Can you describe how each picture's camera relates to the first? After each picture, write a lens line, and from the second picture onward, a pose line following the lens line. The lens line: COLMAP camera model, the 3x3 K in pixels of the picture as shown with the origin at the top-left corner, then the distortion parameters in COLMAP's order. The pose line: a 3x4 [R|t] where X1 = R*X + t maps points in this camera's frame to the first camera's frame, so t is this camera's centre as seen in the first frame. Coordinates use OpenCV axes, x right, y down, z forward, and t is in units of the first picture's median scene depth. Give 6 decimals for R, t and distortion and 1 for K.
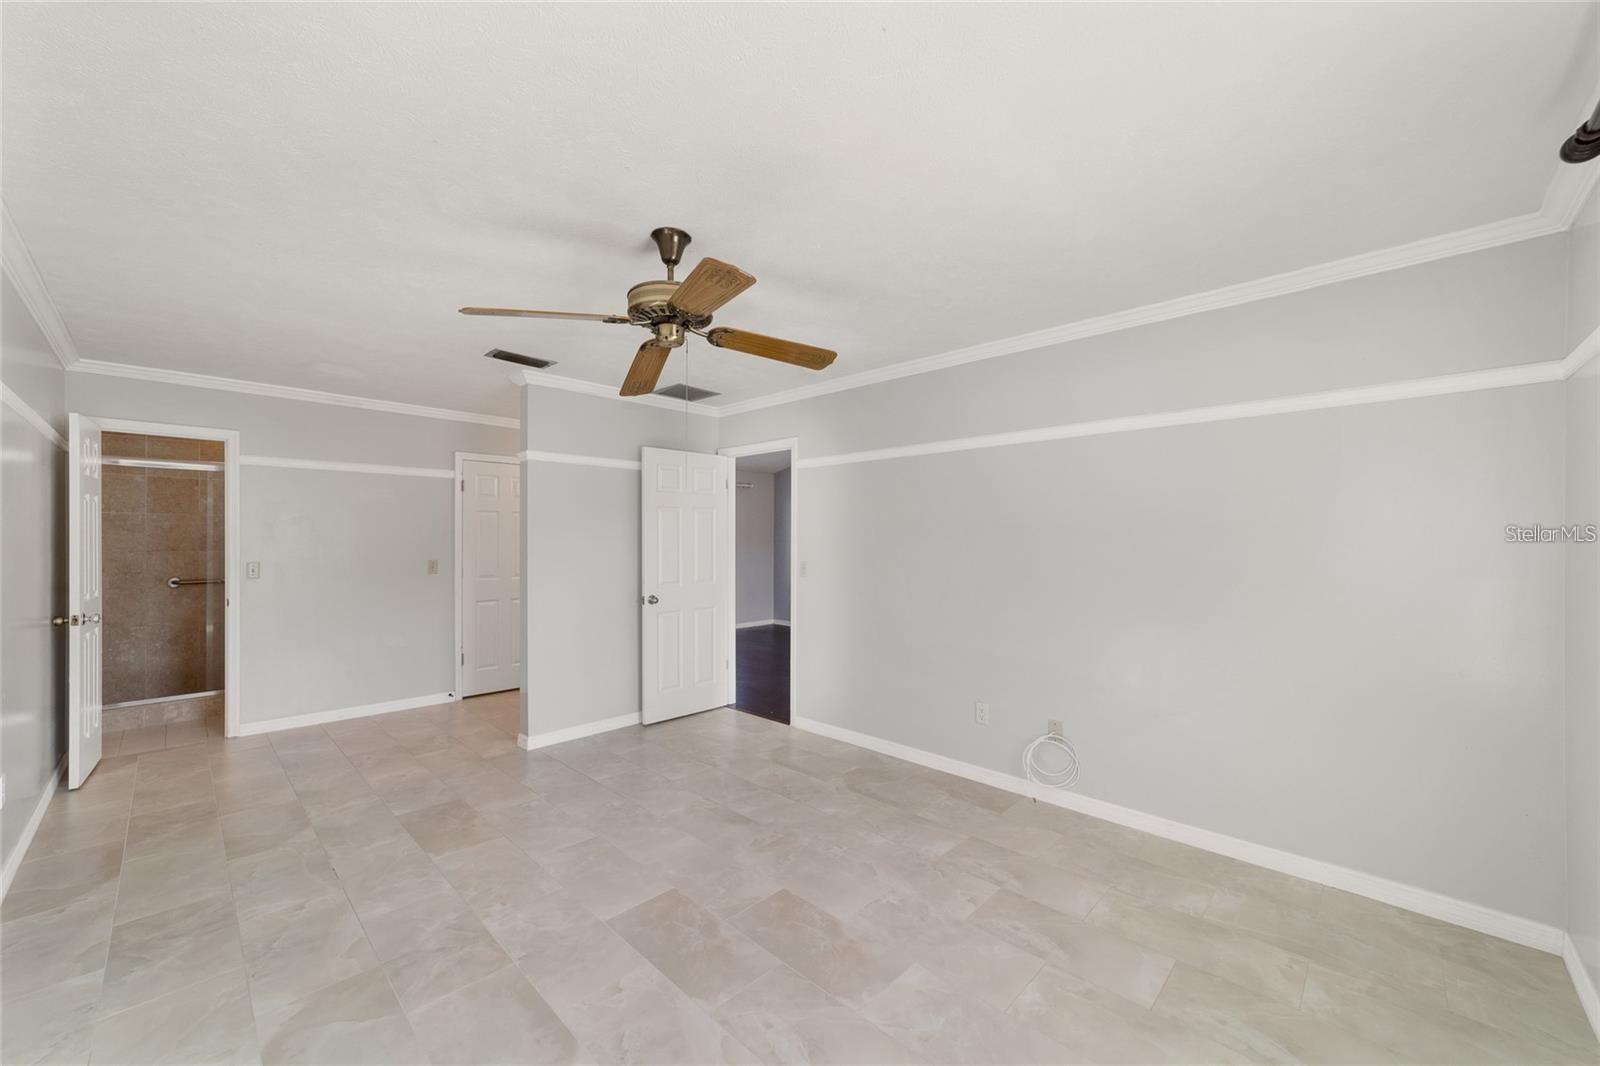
lens RADIAL K [[619.0, 0, 797.8], [0, 619.0, 538.3], [0, 0, 1]] dist [-0.004473, 0.001275]
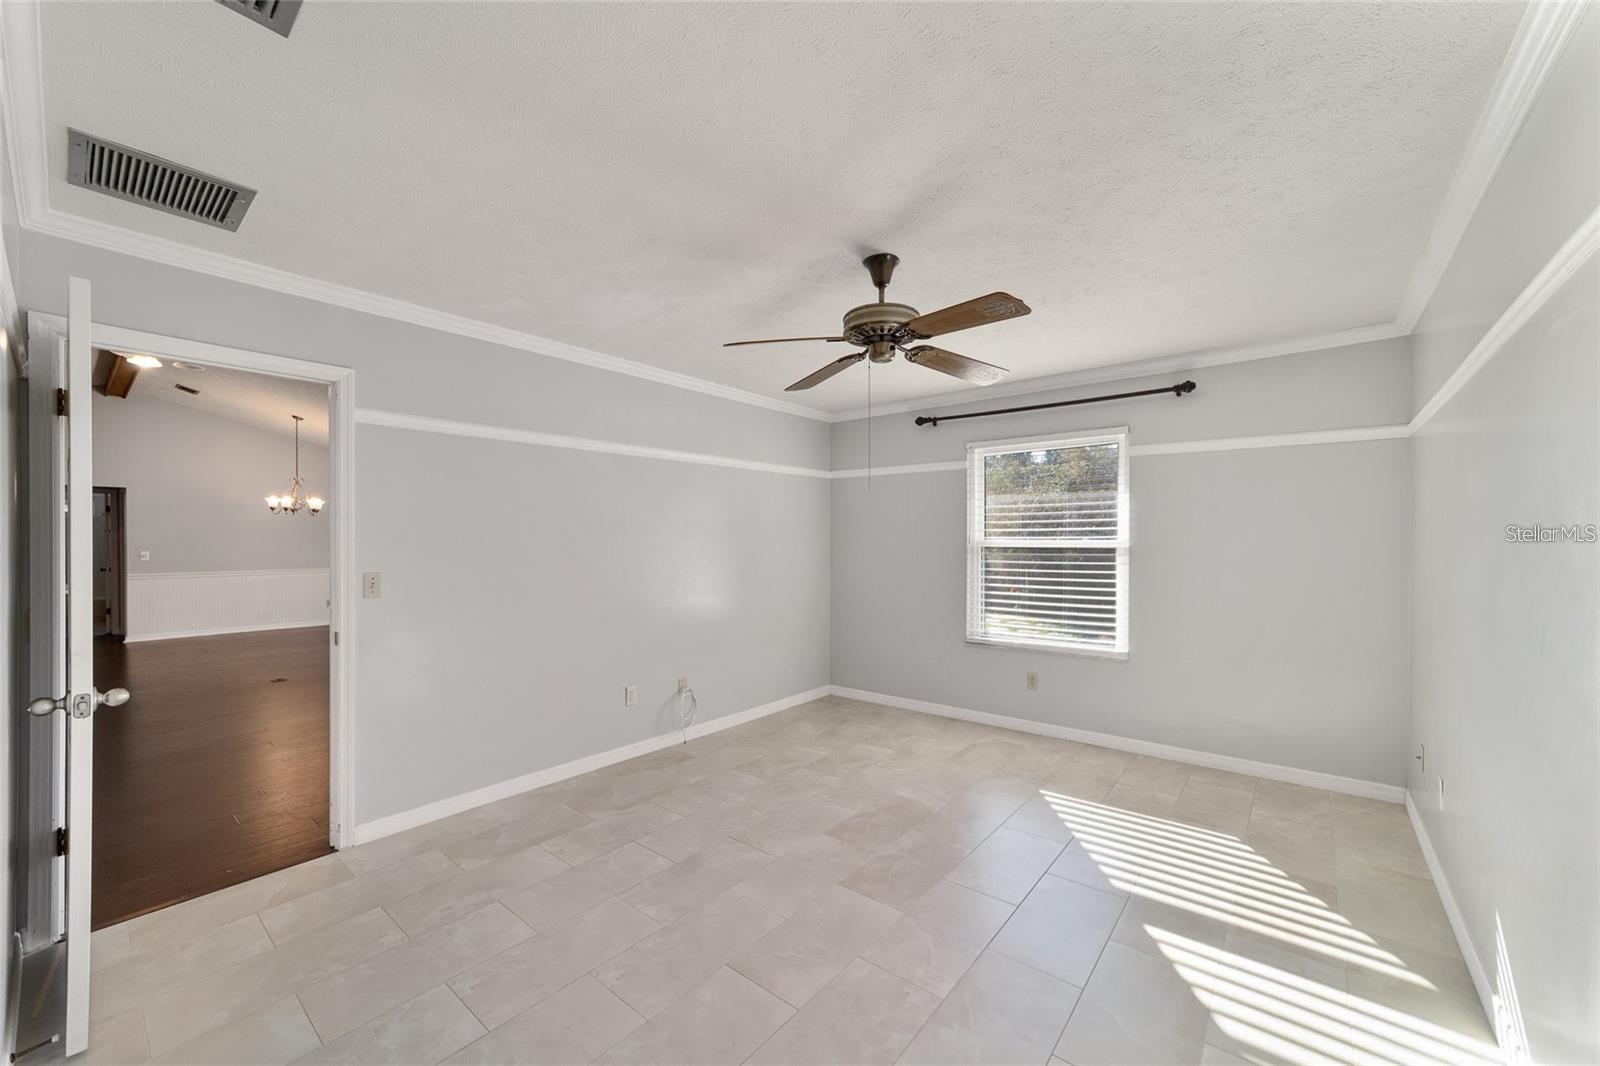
lens RADIAL K [[619.0, 0, 800.6], [0, 619.0, 541.7], [0, 0, 1]] dist [-0.004473, 0.001275]
pose [[-0.086599, -0.003445, 0.996237, -1.379790], [-0.004856, 0.999984, 0.003036, 0.005671], [-0.996231, -0.004575, -0.086615, 1.324018]]
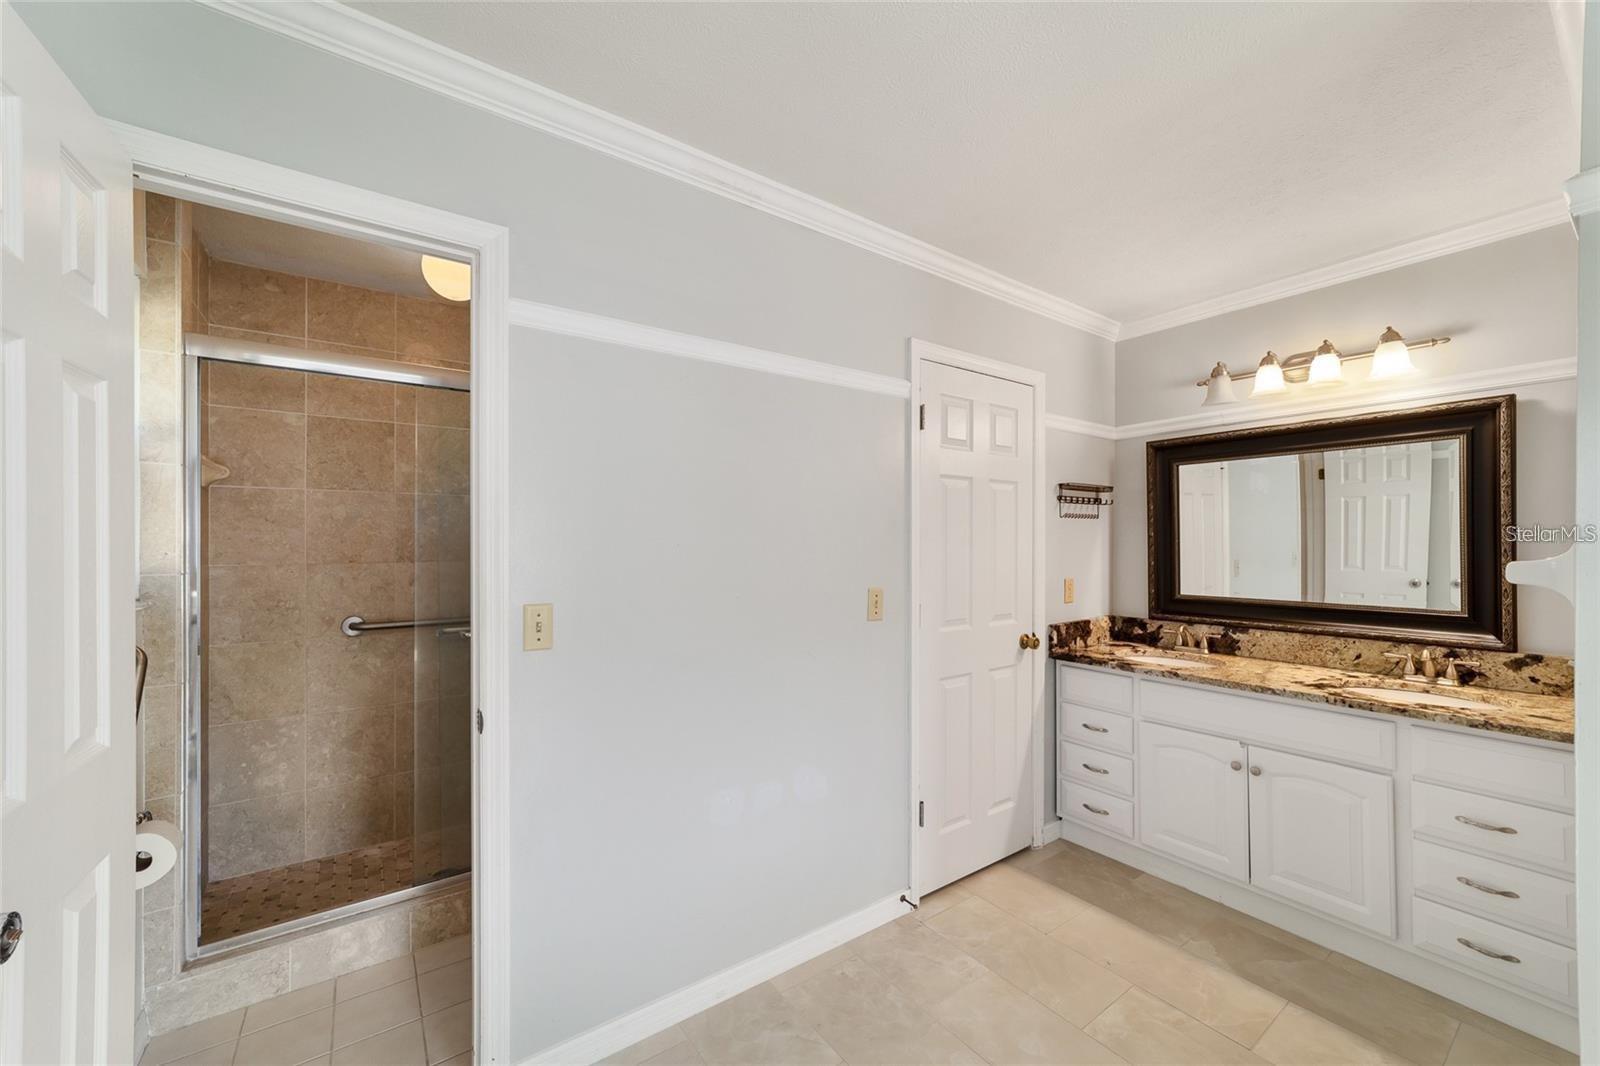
lens RADIAL K [[619.0, 0, 784.1], [0, 619.0, 536.6], [0, 0, 1]] dist [-0.004473, 0.001275]
pose [[0.982565, -0.001972, -0.185908, -0.480131], [0.001648, 0.999997, -0.001897, -0.000161], [0.185912, 0.001557, 0.982565, 0.478660]]
